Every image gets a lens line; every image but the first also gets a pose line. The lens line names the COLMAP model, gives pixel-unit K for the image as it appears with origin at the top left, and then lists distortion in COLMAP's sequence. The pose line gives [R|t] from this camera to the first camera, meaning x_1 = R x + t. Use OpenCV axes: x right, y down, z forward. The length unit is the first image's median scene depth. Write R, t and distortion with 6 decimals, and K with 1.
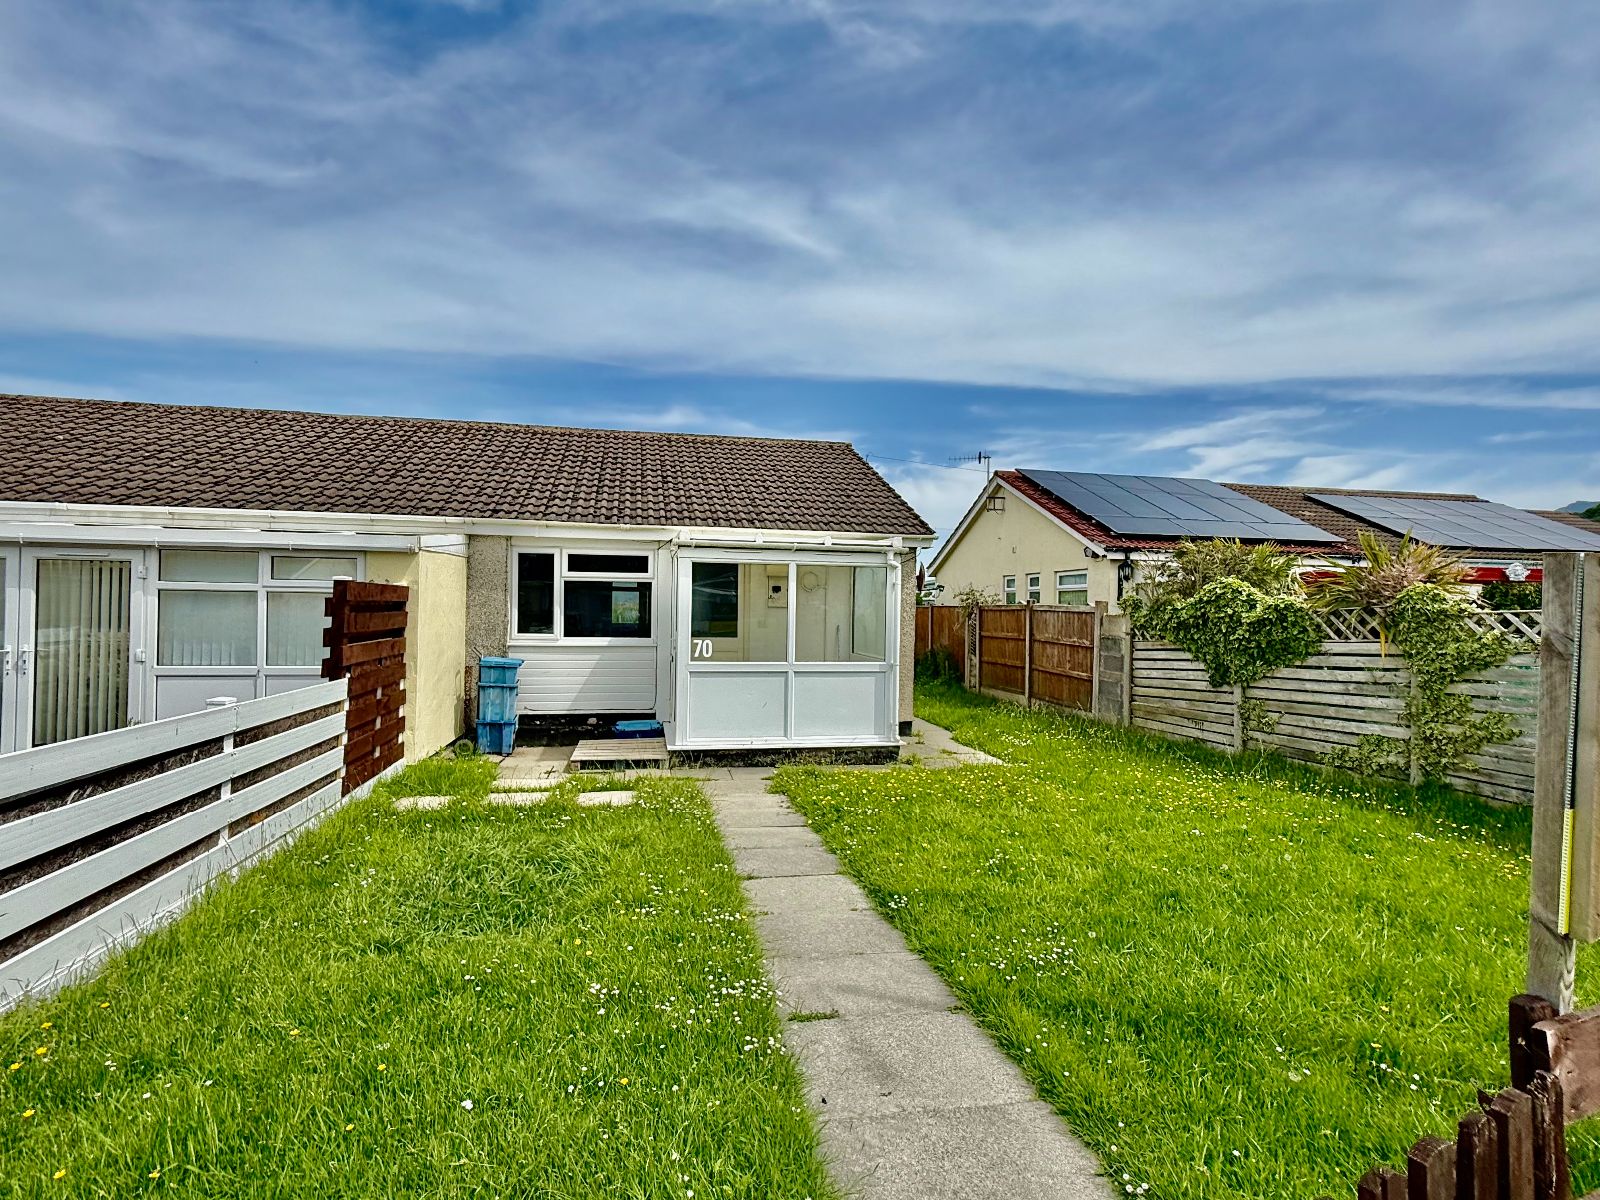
lens RADIAL K [[792.3, 0, 797.8], [0, 792.3, 593.9], [0, 0, 1]] dist [0.003962, -0.001140]
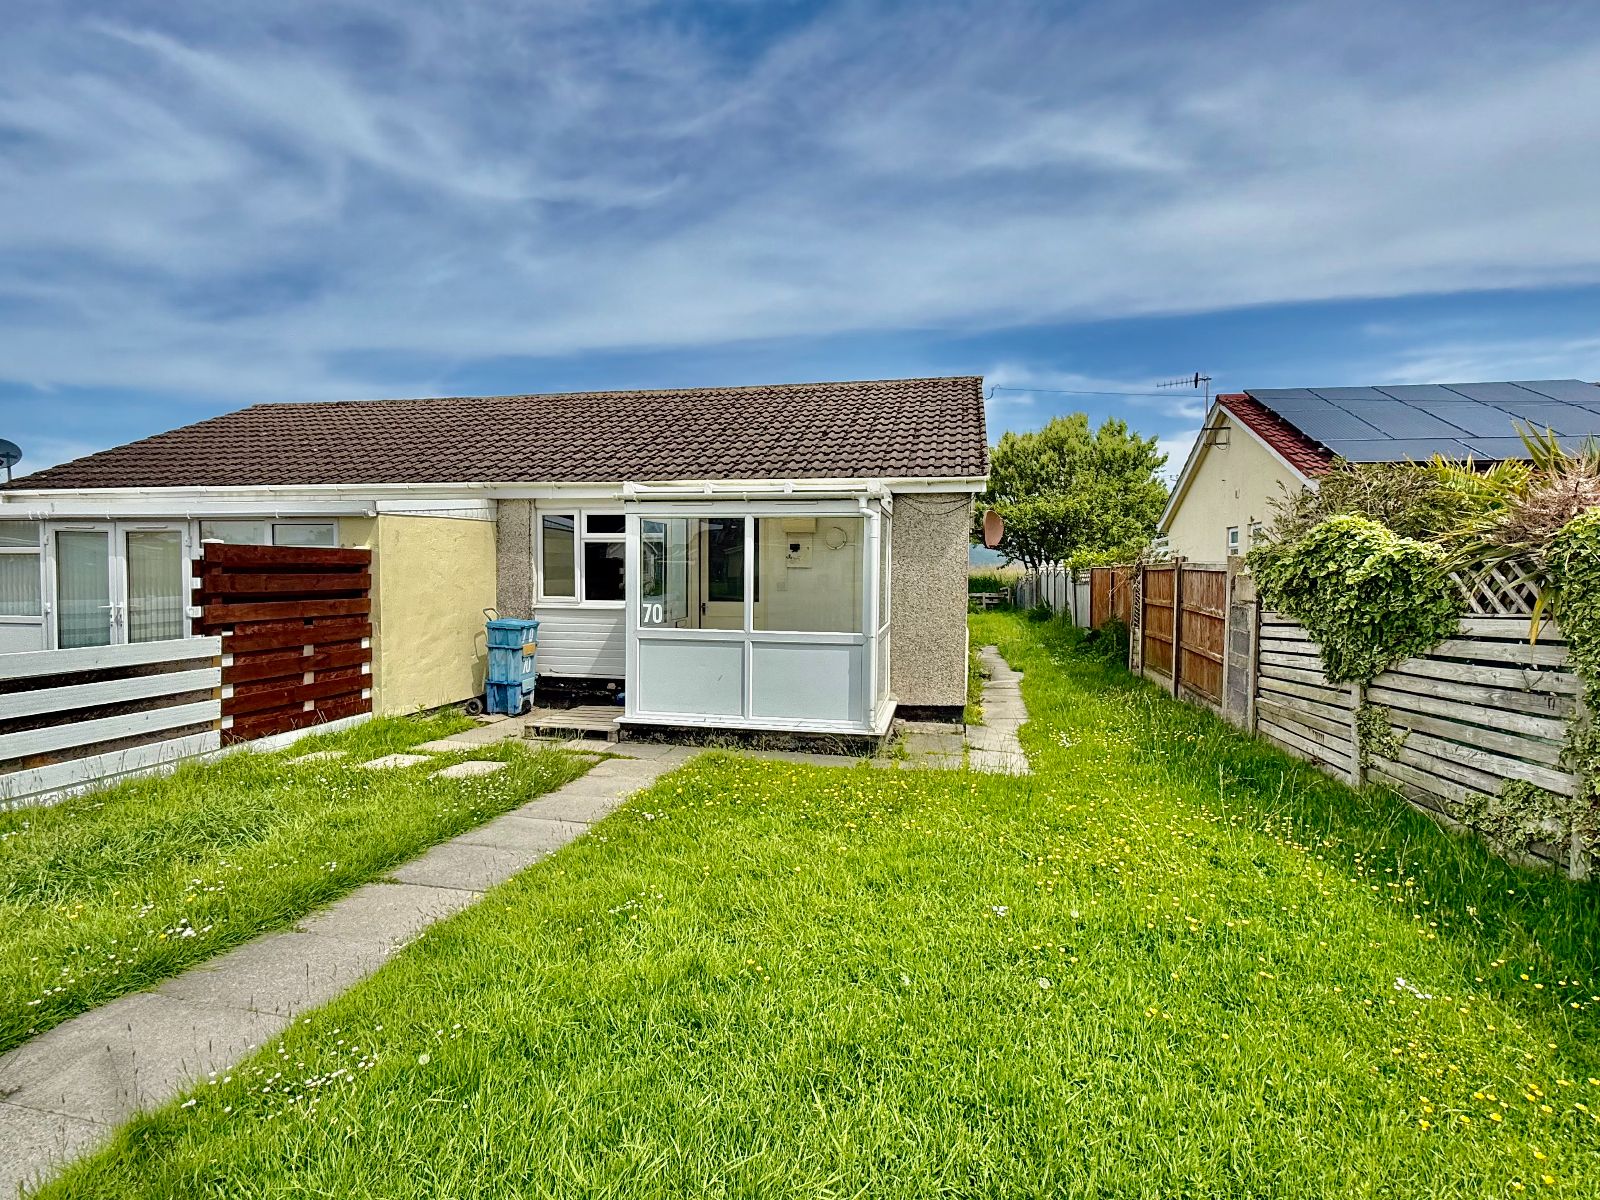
lens RADIAL K [[792.3, 0, 796.3], [0, 792.3, 605.1], [0, 0, 1]] dist [0.003962, -0.001140]
pose [[0.920676, 0.010028, -0.390198, 0.336274], [0.012255, 0.998434, 0.054576, 0.010315], [0.390135, -0.055029, 0.919112, 0.202601]]
